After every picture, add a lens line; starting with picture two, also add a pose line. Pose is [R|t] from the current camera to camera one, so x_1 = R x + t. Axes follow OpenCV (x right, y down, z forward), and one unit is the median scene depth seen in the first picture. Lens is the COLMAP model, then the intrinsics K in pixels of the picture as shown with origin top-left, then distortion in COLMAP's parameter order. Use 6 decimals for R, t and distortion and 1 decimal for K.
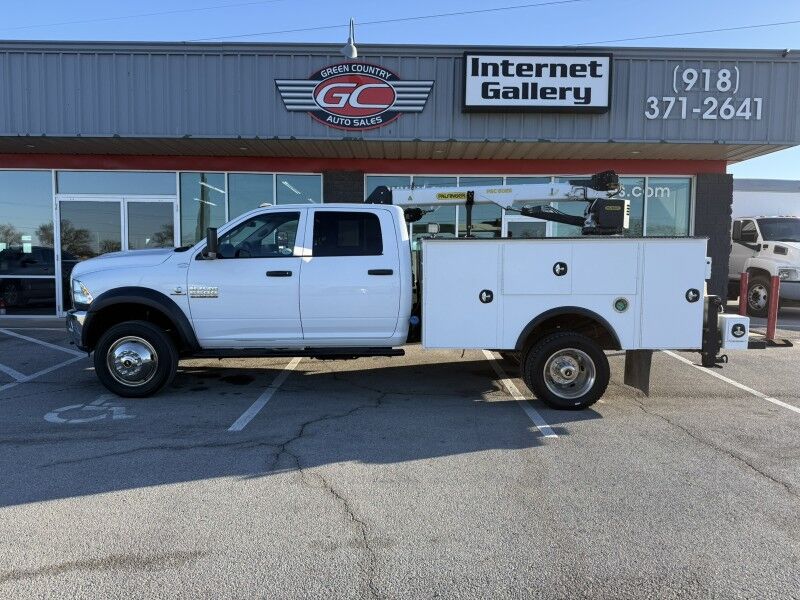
lens RADIAL K [[553.6, 0, 404.6], [0, 553.6, 298.1], [0, 0, 1]] dist [0.032994, -0.059280]
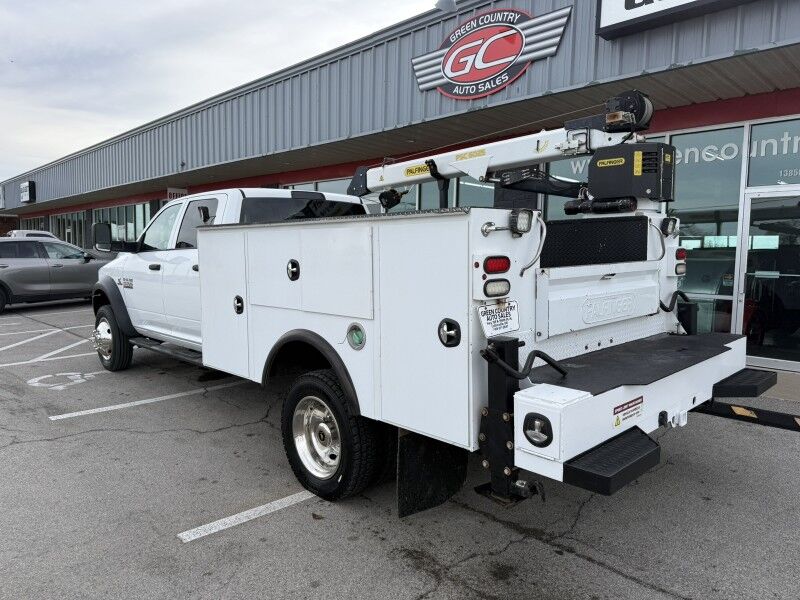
lens RADIAL K [[585.0, 0, 387.0], [0, 585.0, 300.6], [0, 0, 1]] dist [-0.003295, -0.005585]
pose [[0.662490, 0.064130, -0.746321, 0.483794], [-0.066466, 0.997431, 0.026707, -0.024043], [0.746116, 0.031912, 0.665051, 0.355086]]
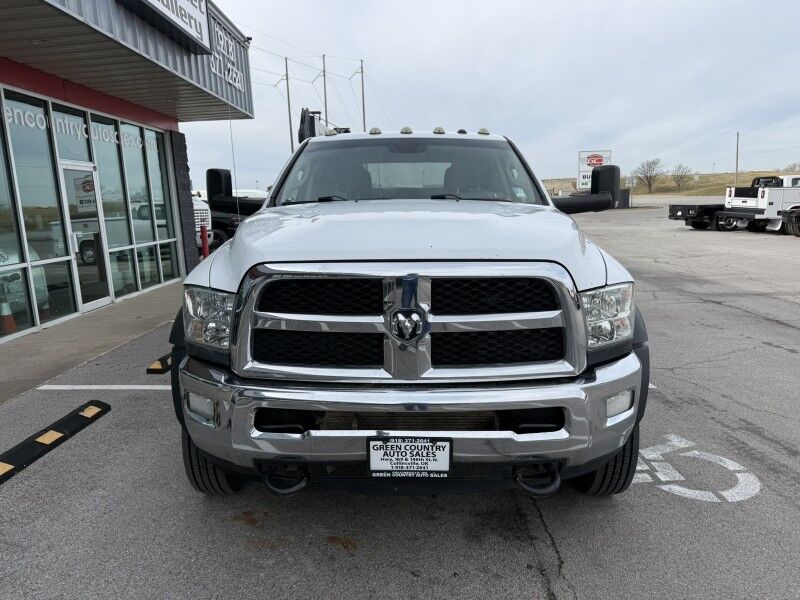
lens RADIAL K [[551.7, 0, 425.9], [0, 551.7, 301.3], [0, 0, 1]] dist [0.001672, -0.000339]
pose [[-0.007925, -0.186806, 0.982365, -0.617850], [0.105054, 0.976804, 0.186596, -0.070953], [-0.994435, 0.104680, 0.011883, 0.677040]]
